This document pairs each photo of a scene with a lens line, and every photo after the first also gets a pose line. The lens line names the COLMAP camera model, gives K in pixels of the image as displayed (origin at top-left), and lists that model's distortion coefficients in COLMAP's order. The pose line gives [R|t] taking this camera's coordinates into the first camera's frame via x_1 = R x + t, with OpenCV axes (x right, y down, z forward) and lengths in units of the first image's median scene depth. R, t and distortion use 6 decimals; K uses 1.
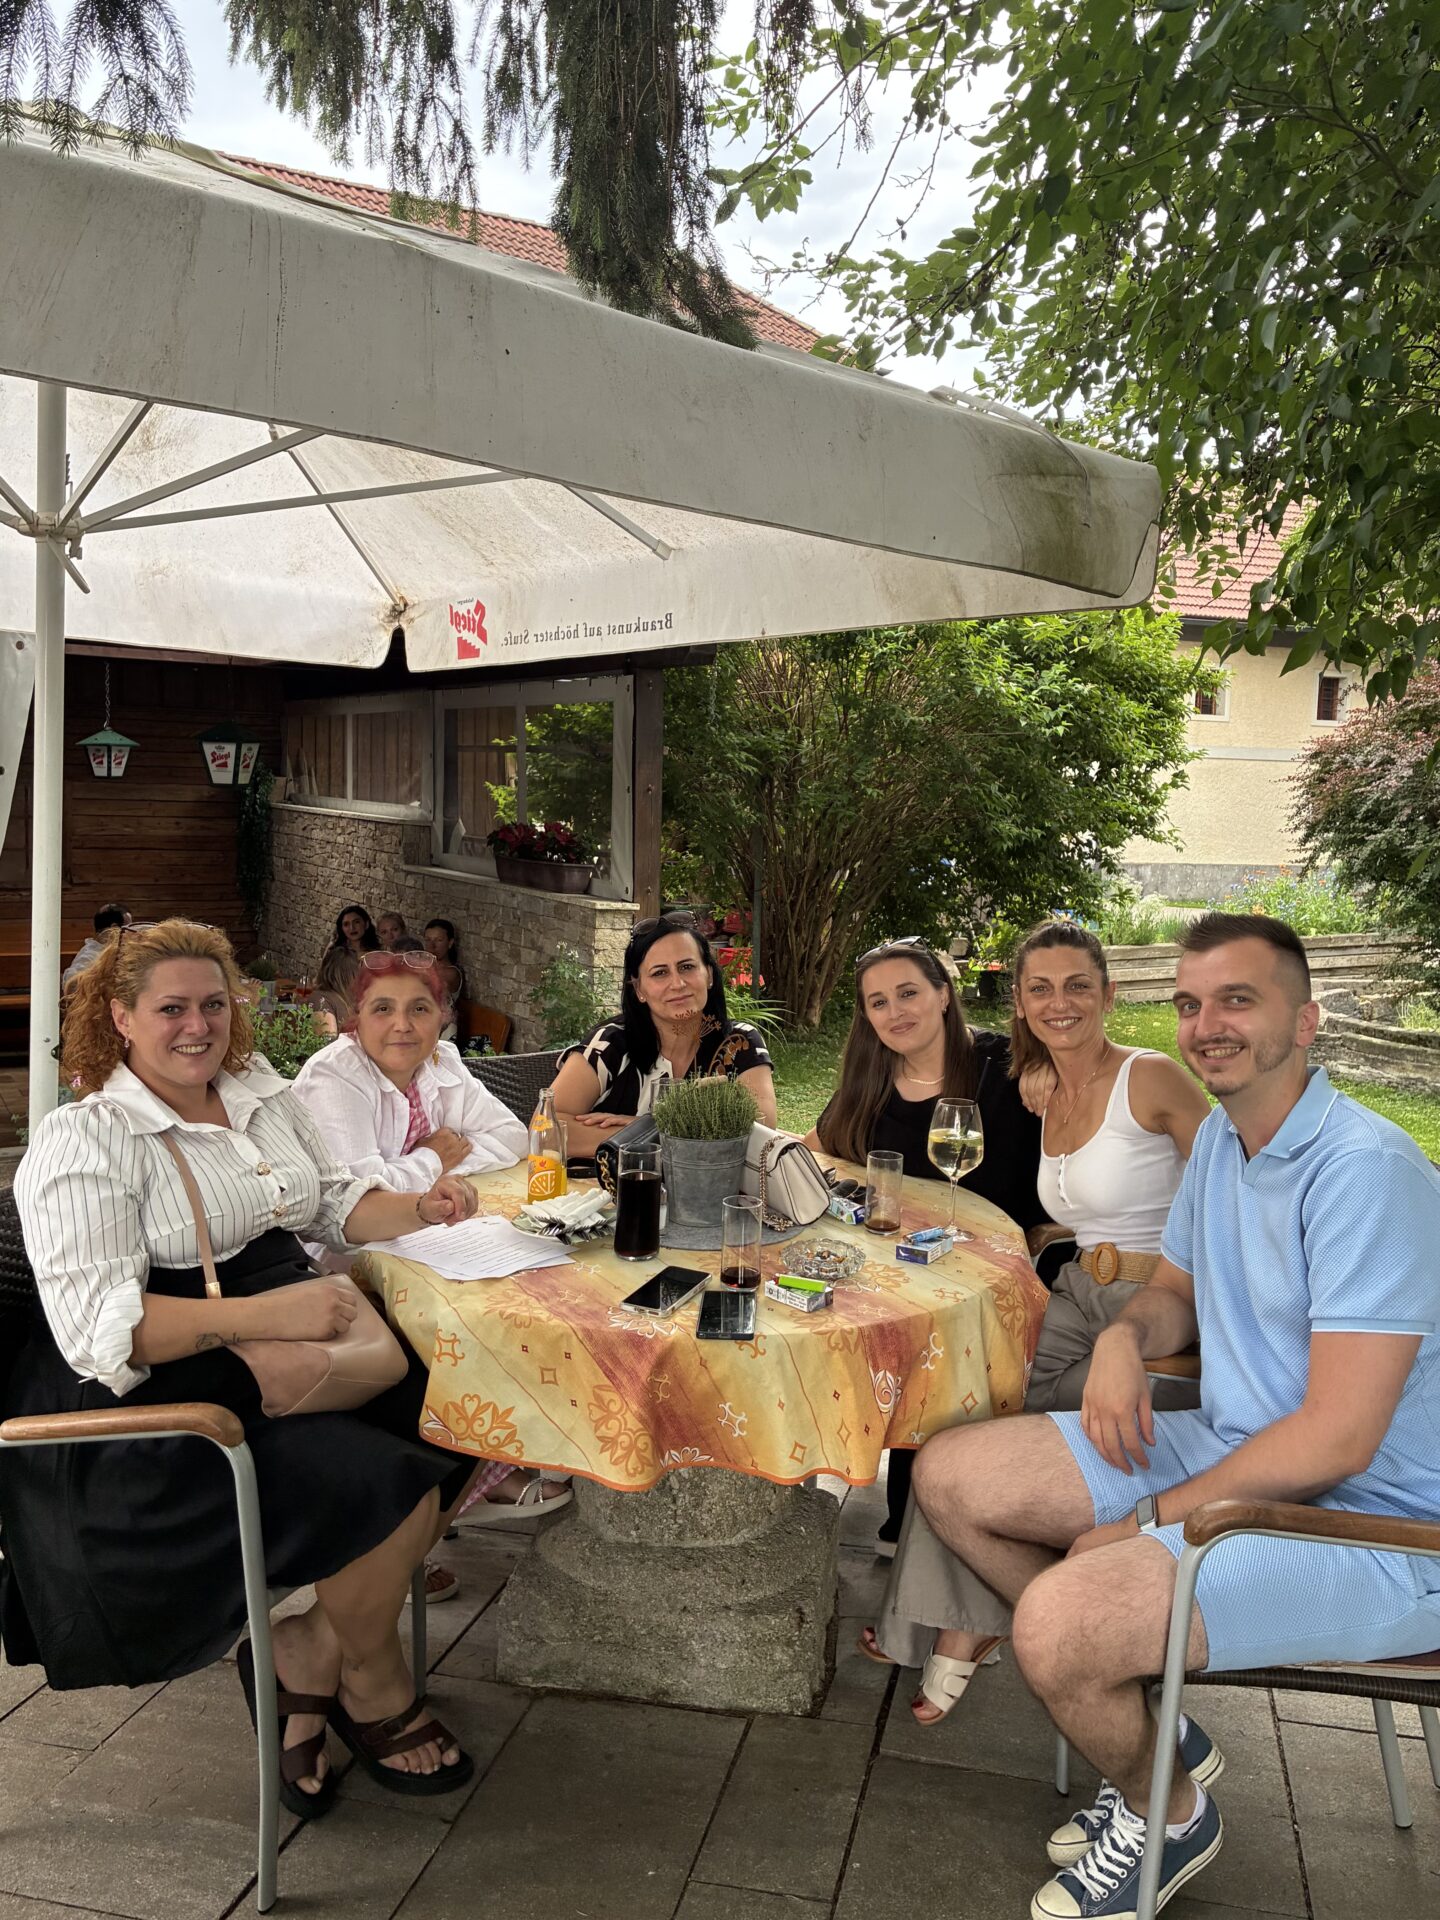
lens RADIAL K [[1495.7, 0, 724.7], [0, 1495.7, 972.5], [0, 0, 1]] dist [0.042451, 0.002748]
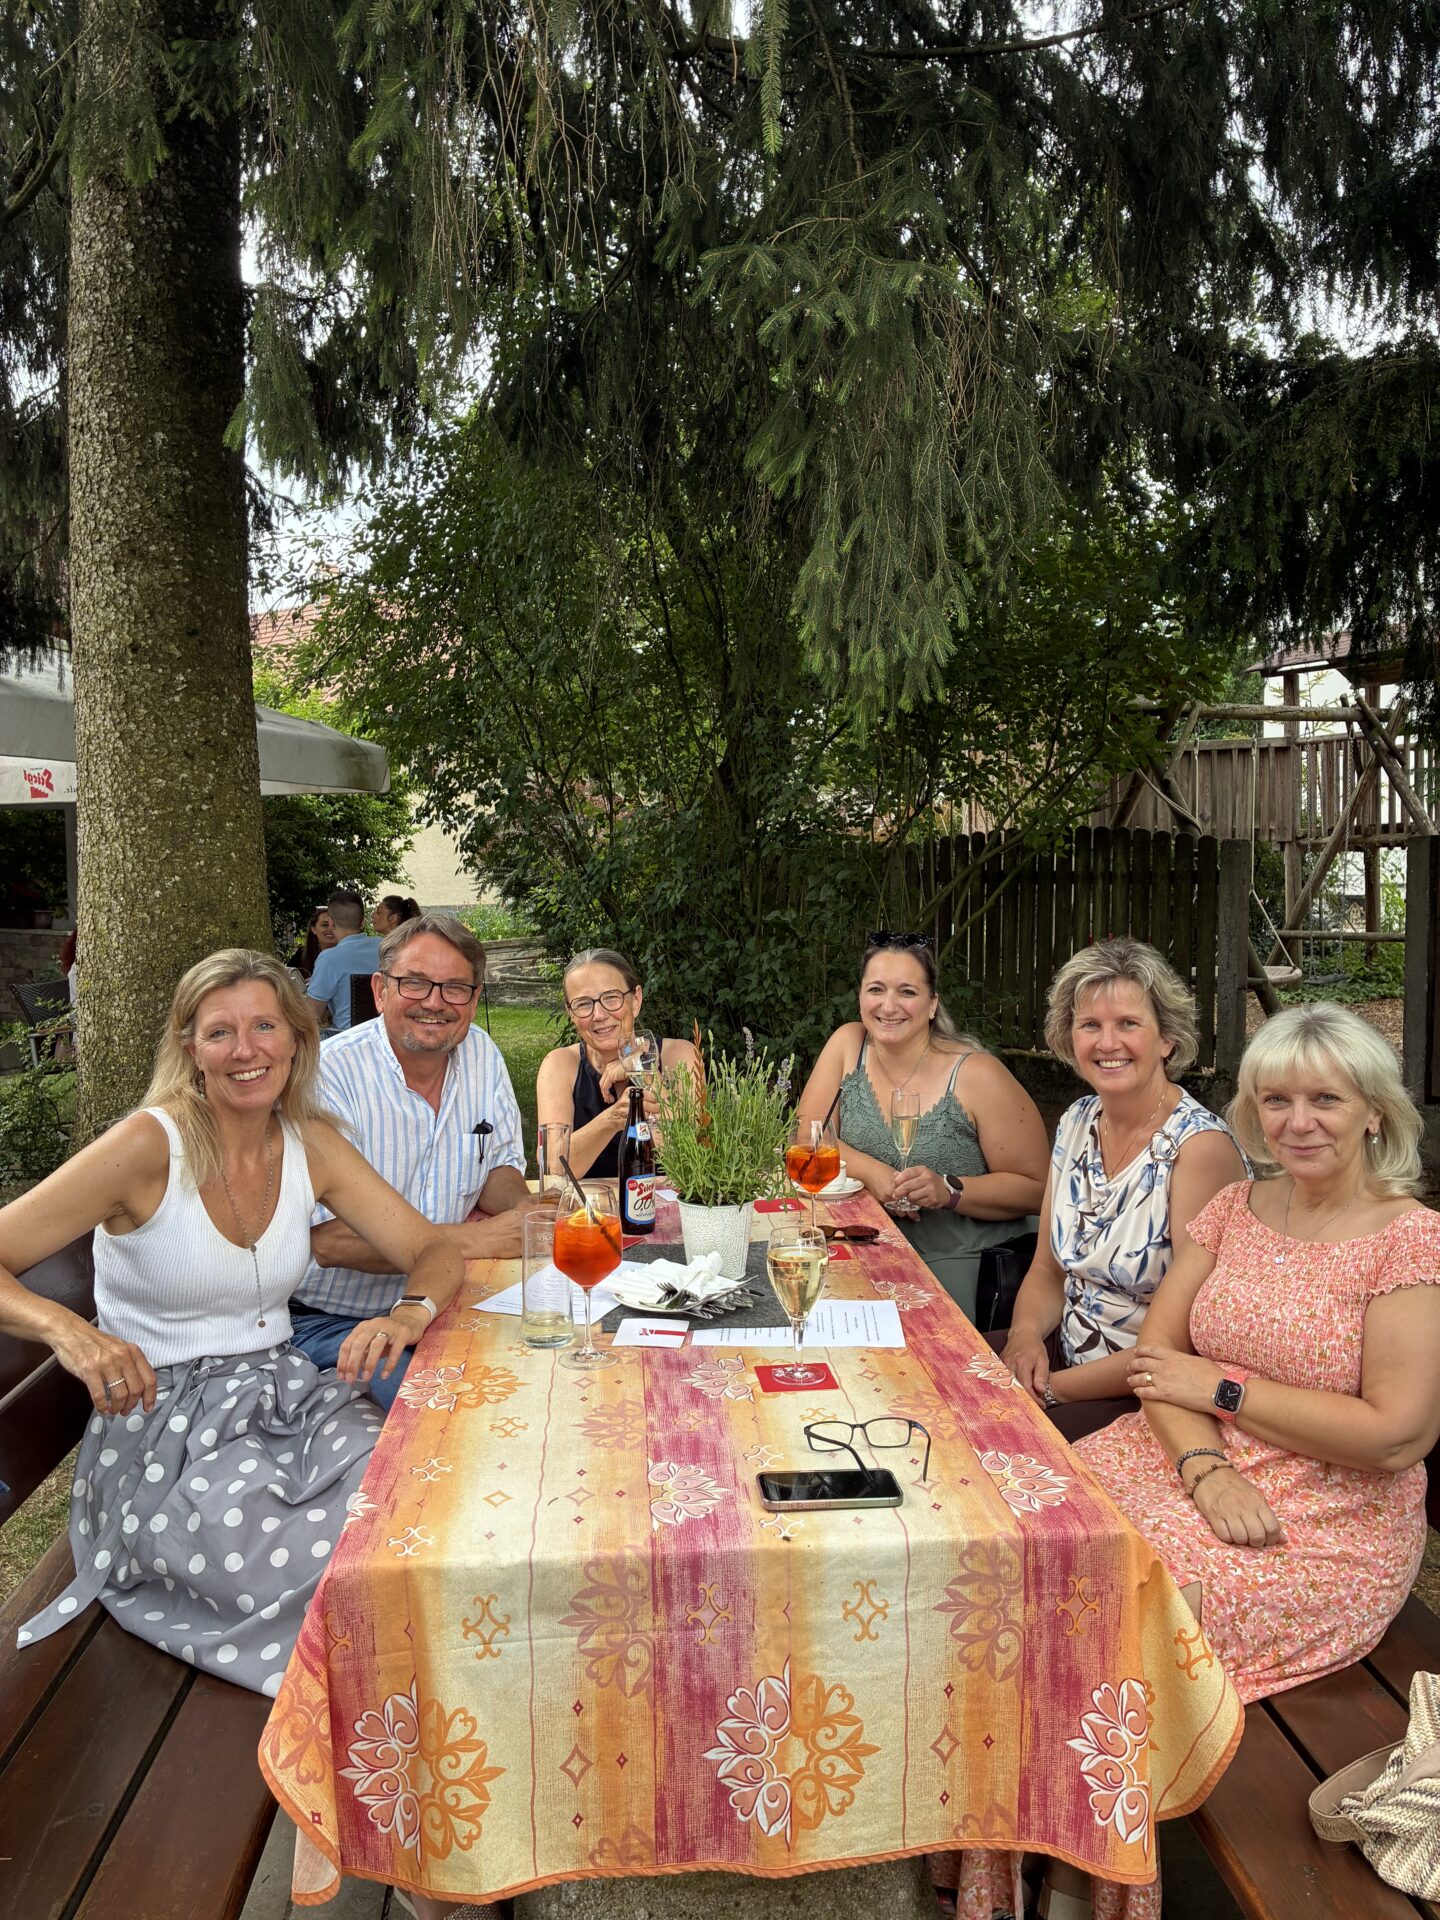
lens RADIAL K [[1495.7, 0, 724.7], [0, 1495.7, 972.5], [0, 0, 1]] dist [0.042451, 0.002748]
pose [[0.878403, -0.071371, 0.472561, -0.194330], [0.088644, 0.995960, -0.014351, 0.070477], [-0.469628, 0.054496, 0.881181, -0.653129]]
